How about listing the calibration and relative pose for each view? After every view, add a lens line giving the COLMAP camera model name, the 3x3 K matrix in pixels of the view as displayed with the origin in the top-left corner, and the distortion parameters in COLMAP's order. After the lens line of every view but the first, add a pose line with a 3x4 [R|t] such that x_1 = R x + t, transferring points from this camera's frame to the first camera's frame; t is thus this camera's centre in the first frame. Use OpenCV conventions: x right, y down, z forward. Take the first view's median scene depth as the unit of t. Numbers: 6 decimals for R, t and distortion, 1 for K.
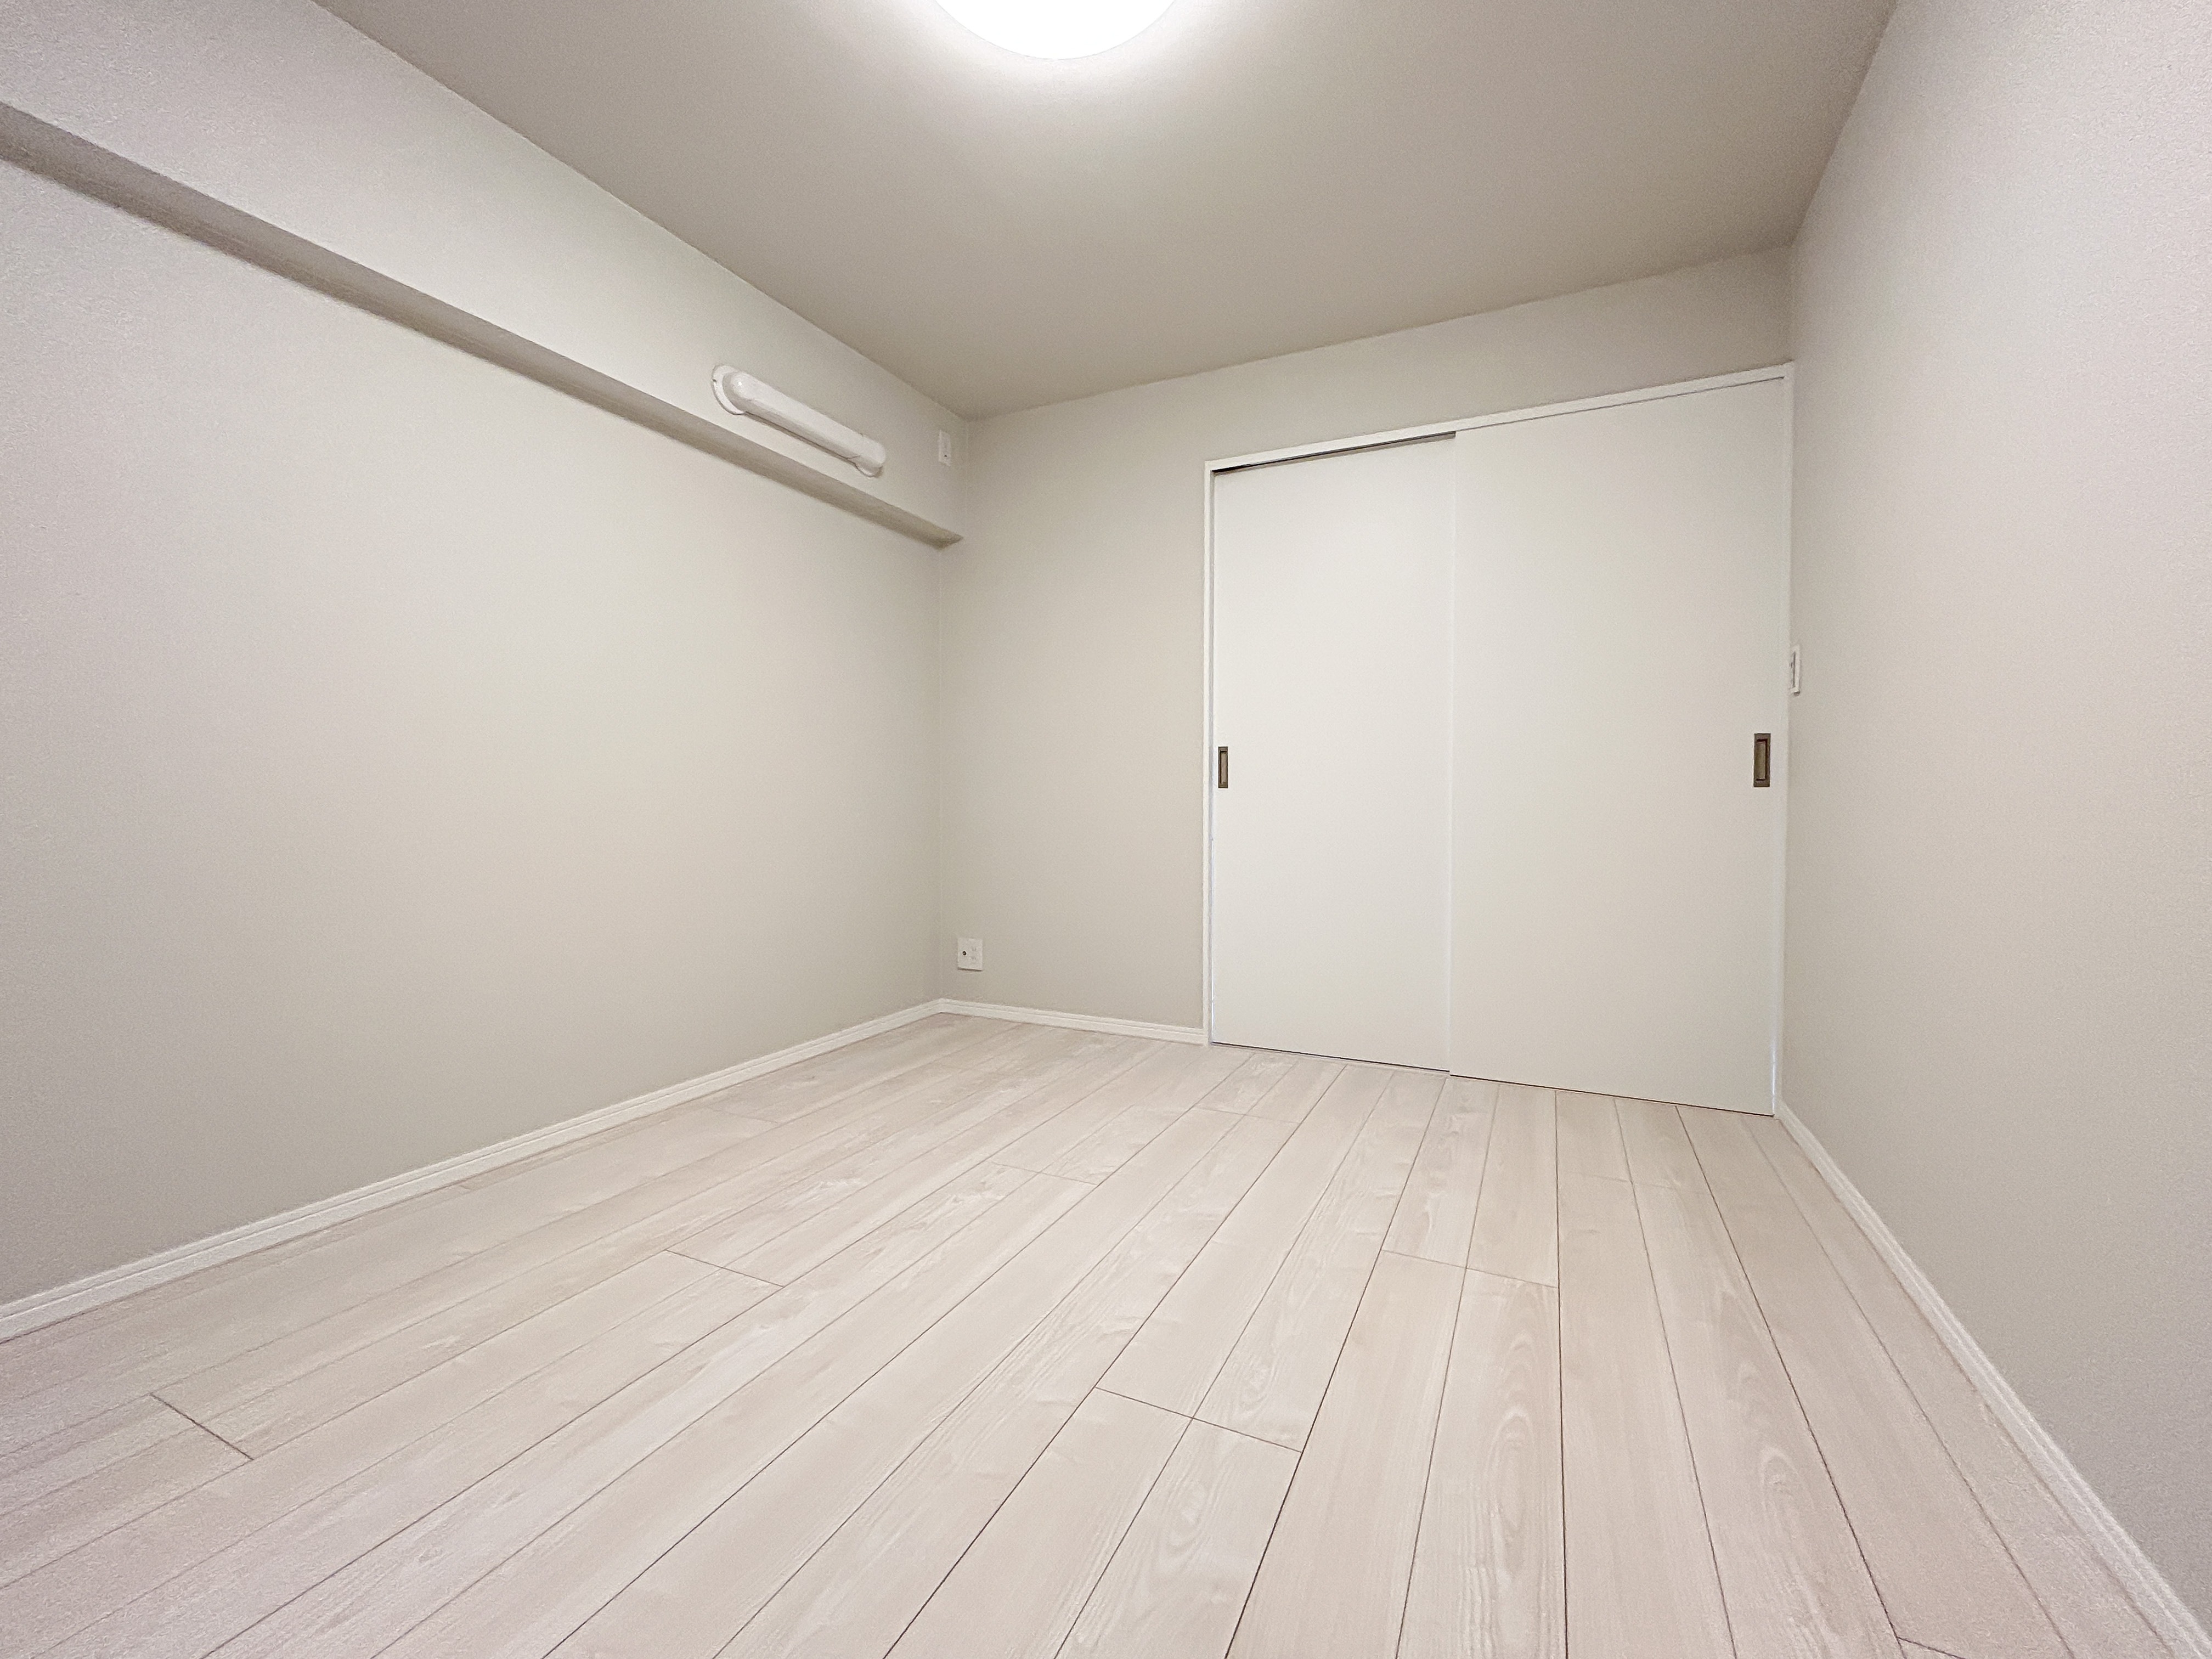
lens RADIAL K [[913.8, 0, 1111.5], [0, 913.8, 823.0], [0, 0, 1]] dist [-0.001087, 0.000194]
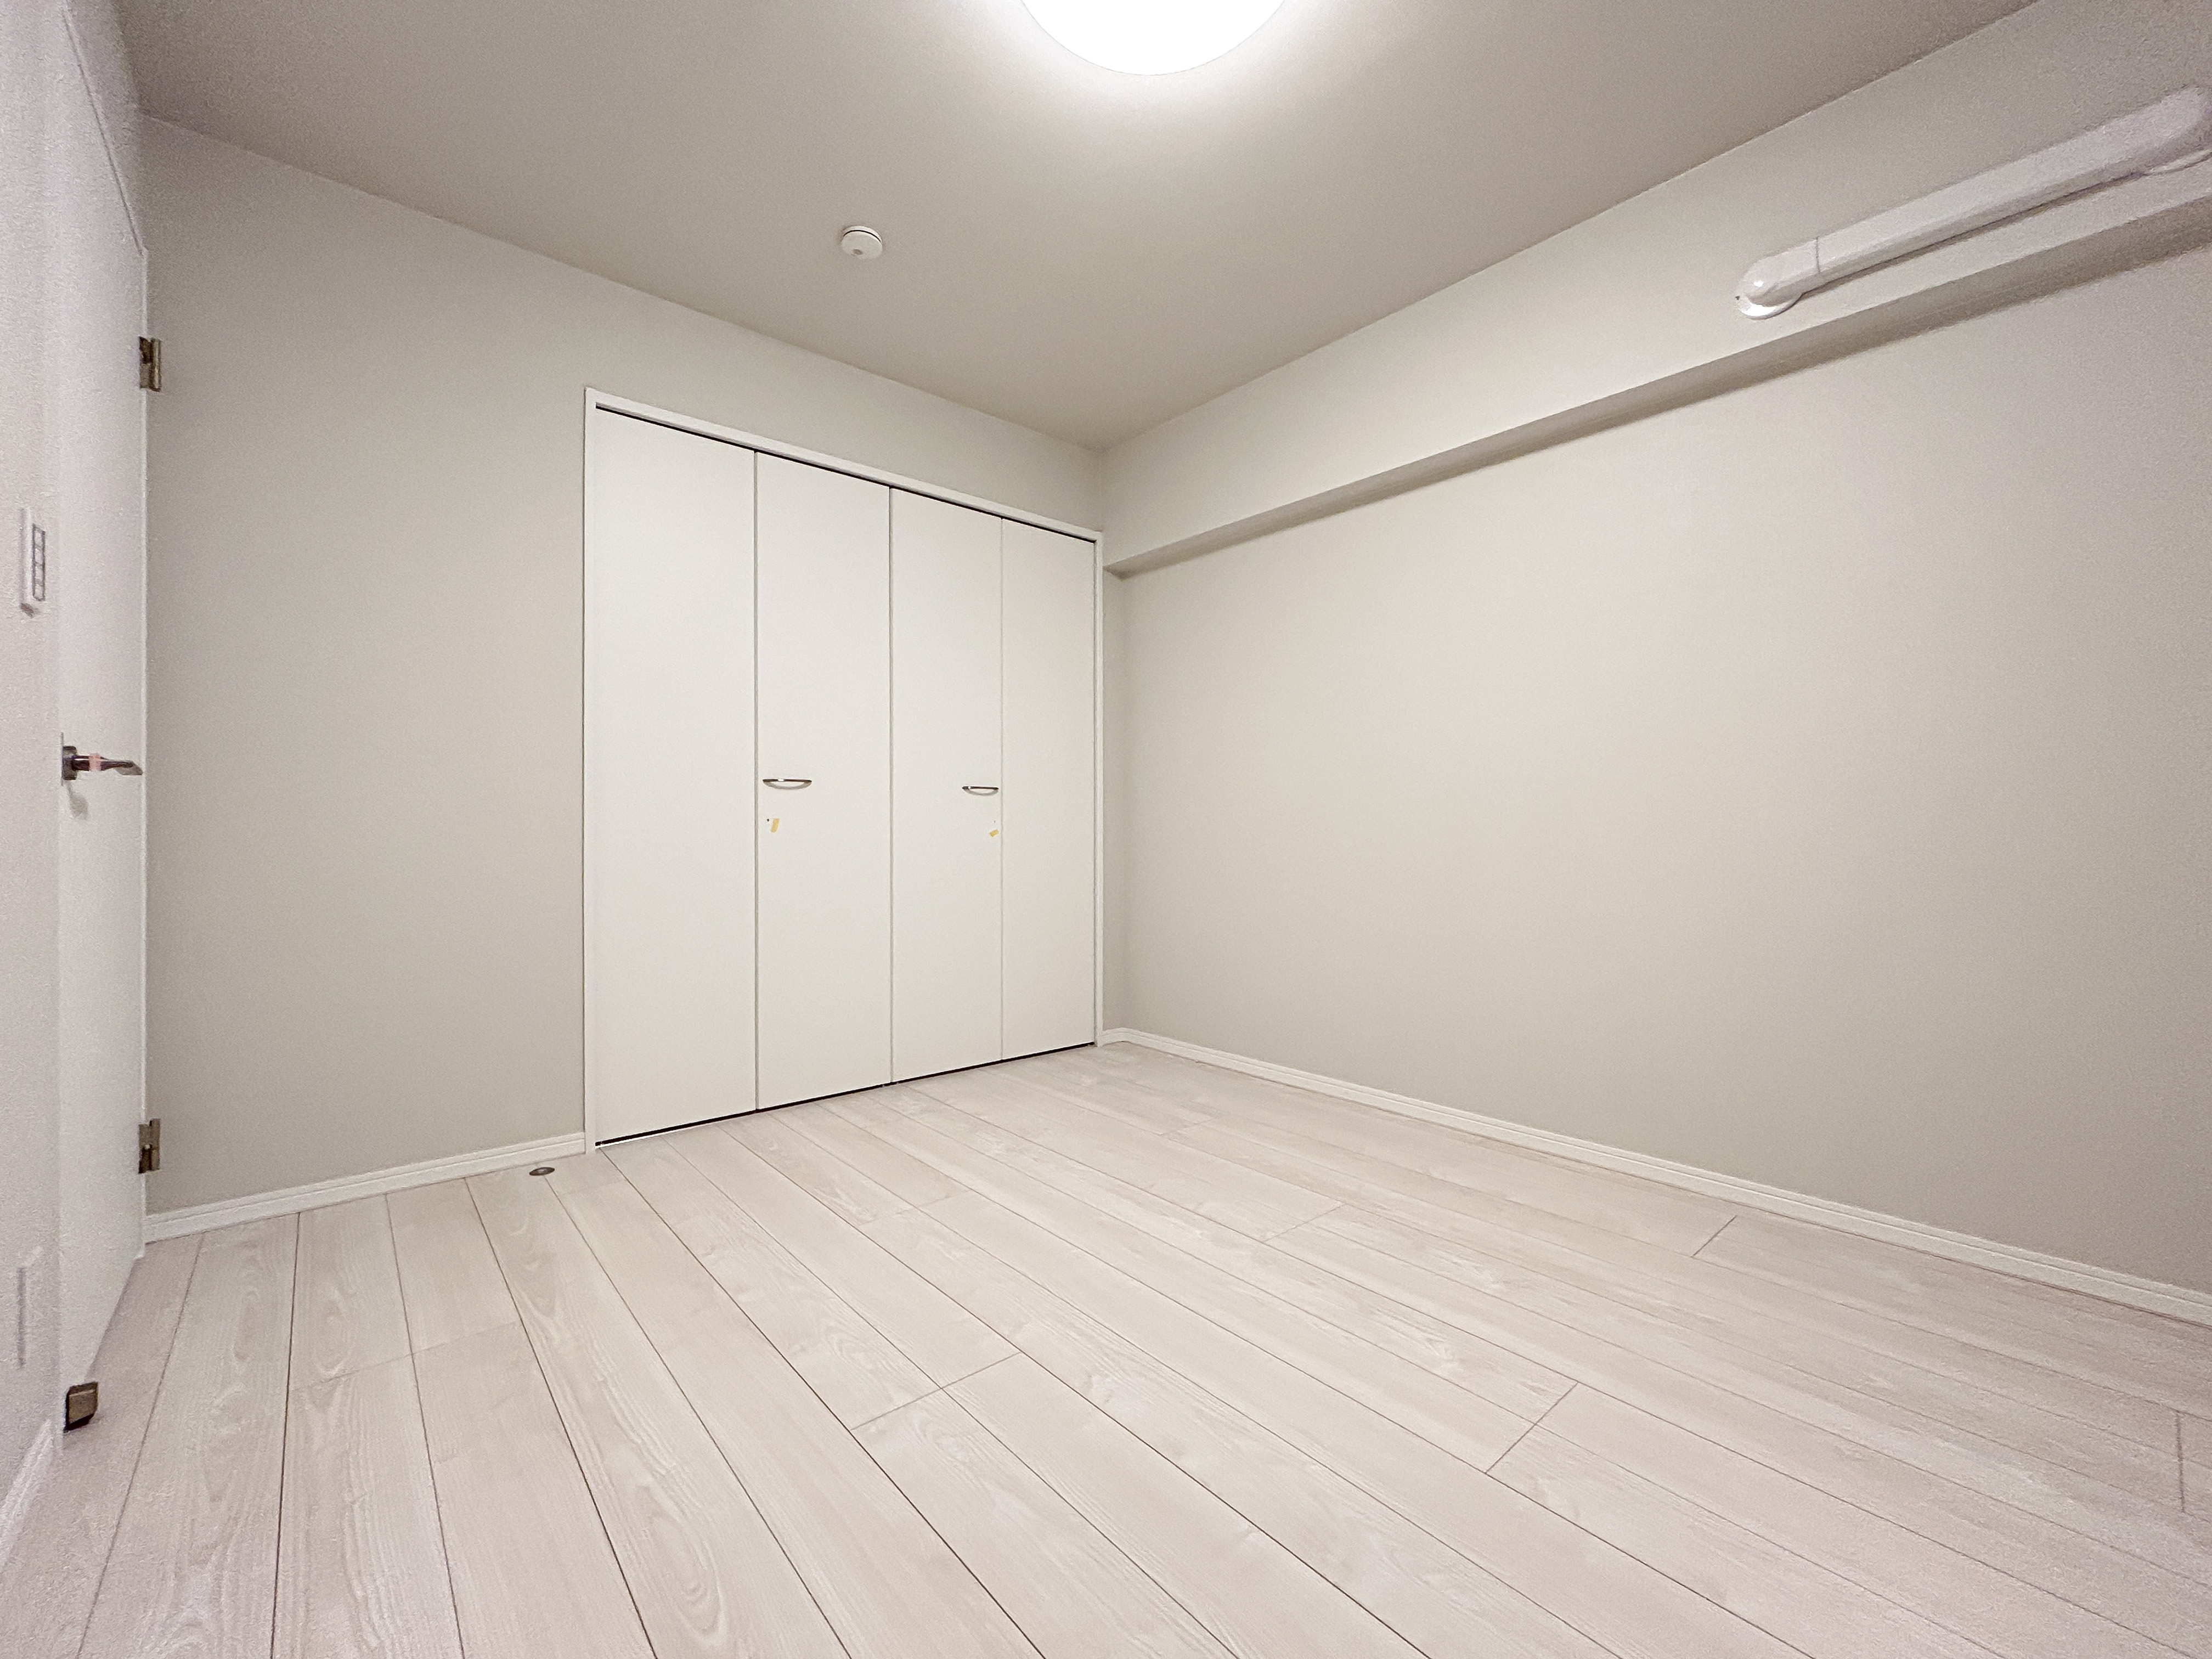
lens RADIAL K [[906.6, 0, 1089.7], [0, 906.6, 831.7], [0, 0, 1]] dist [0.009766, 0.000047]
pose [[-0.413824, 0.001932, -0.910355, 0.895220], [-0.015276, 0.999842, 0.009066, -0.039223], [0.910229, 0.017658, -0.413729, 1.405265]]
